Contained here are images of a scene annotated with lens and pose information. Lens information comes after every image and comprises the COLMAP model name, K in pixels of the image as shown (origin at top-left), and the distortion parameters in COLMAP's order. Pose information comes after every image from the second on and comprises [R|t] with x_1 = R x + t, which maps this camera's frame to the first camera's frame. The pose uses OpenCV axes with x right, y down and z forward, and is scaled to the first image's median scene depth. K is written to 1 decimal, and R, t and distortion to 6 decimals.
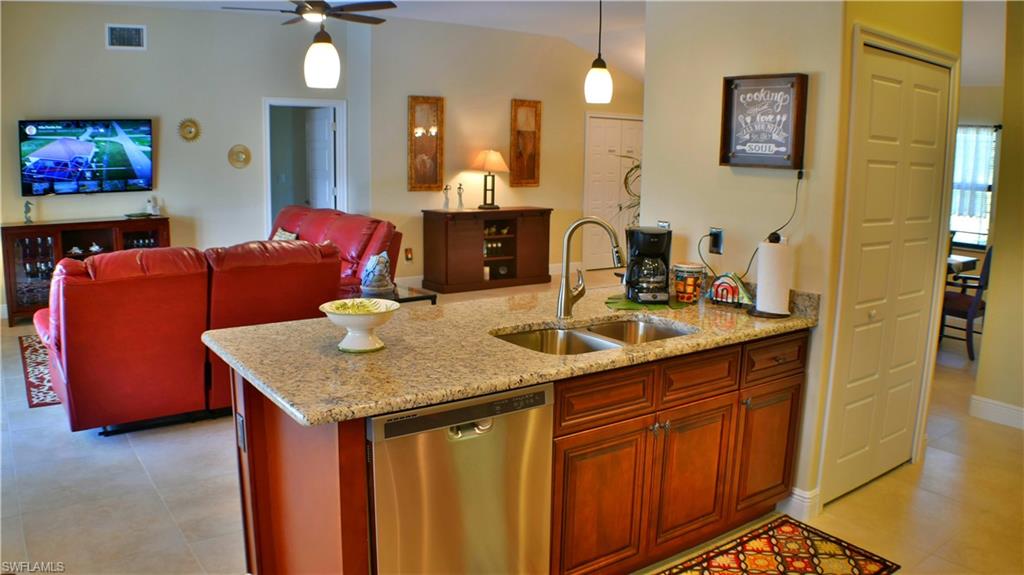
lens RADIAL K [[782.8, 0, 512.0], [0, 782.8, 287.5], [0, 0, 1]] dist [-0.182428, 0.040665]
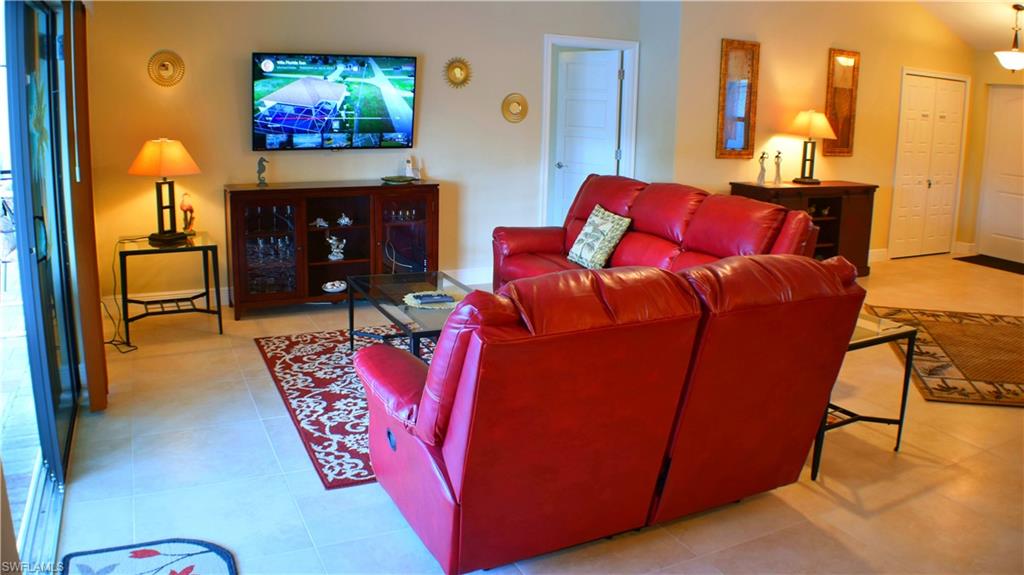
lens RADIAL K [[770.4, 0, 495.5], [0, 770.4, 255.5], [0, 0, 1]] dist [-0.166063, 0.010439]
pose [[0.983070, 0.043001, -0.178114, -0.249093], [-0.039127, 0.998916, 0.025209, -0.040682], [0.179005, -0.017813, 0.983687, 0.224715]]
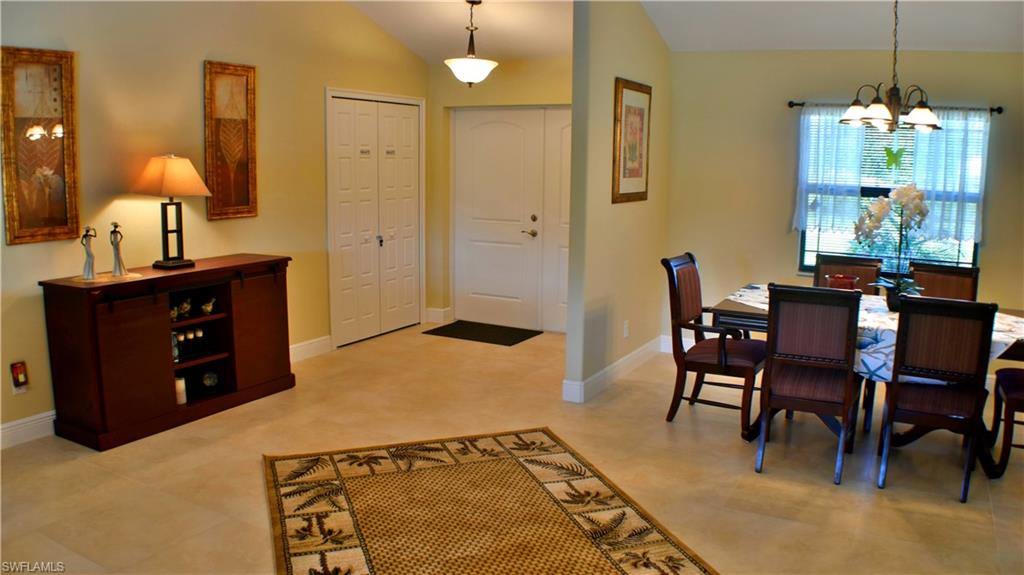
lens RADIAL K [[782.8, 0, 512.0], [0, 782.8, 287.5], [0, 0, 1]] dist [-0.182428, 0.040665]
pose [[0.903151, -0.075056, 0.422711, -0.048885], [0.076853, 0.996960, 0.012817, -0.093302], [-0.422388, 0.020911, 0.906174, 0.547317]]
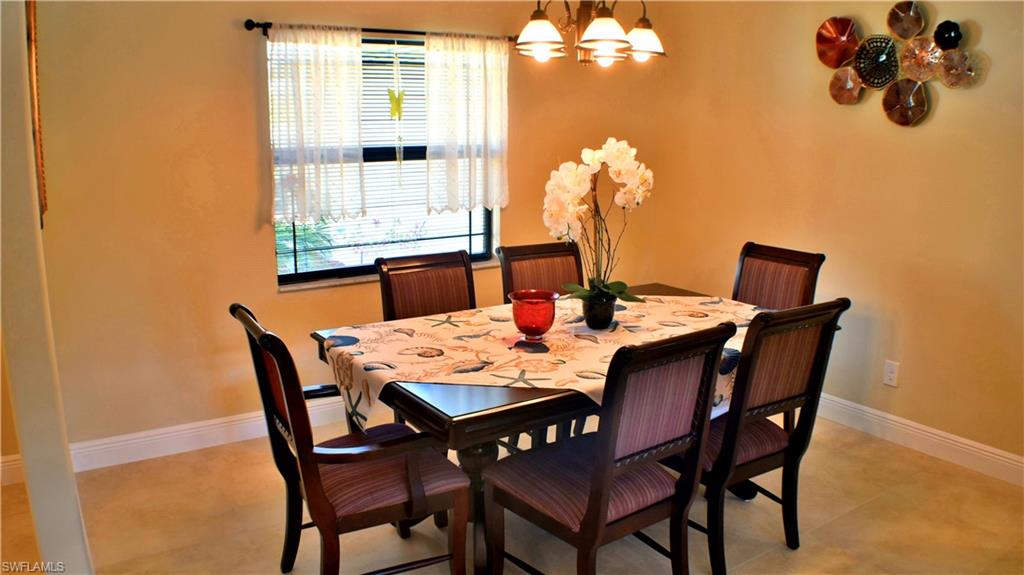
lens RADIAL K [[782.8, 0, 512.0], [0, 782.8, 287.5], [0, 0, 1]] dist [-0.182428, 0.040665]
pose [[0.052989, -0.229897, 0.971771, 0.053743], [0.171925, 0.960708, 0.217905, -0.161376], [-0.983684, 0.155525, 0.090432, 0.932671]]
